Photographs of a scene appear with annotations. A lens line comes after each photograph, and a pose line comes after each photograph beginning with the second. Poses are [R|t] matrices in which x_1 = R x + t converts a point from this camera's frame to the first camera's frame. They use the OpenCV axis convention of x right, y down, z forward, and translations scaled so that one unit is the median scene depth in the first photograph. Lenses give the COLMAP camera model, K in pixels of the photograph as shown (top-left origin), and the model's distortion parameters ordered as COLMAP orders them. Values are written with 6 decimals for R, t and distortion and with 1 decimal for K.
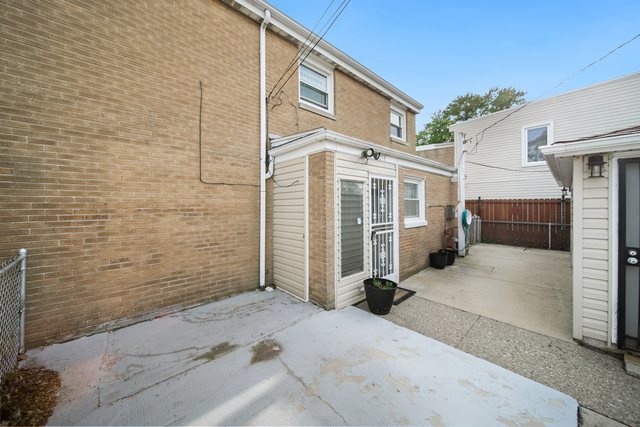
lens RADIAL K [[224.4, 0, 312.6], [0, 224.4, 204.3], [0, 0, 1]] dist [-0.004026, -0.001024]
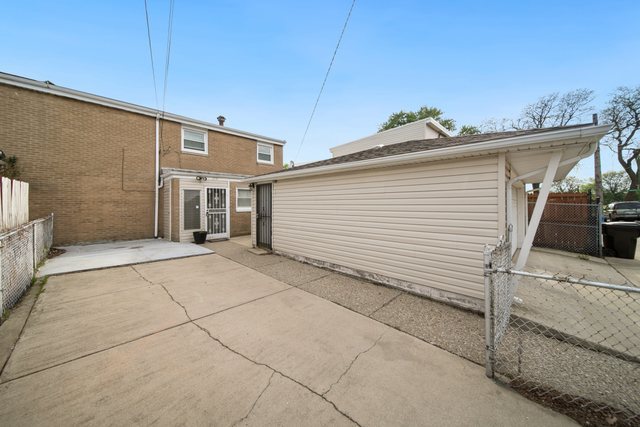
lens RADIAL K [[224.4, 0, 317.9], [0, 224.4, 201.4], [0, 0, 1]] dist [-0.004026, -0.001024]
pose [[0.997567, 0.002451, 0.069668, 1.407880], [-0.001997, 0.999976, -0.006597, 0.031906], [-0.069682, 0.006442, 0.997548, -1.526549]]
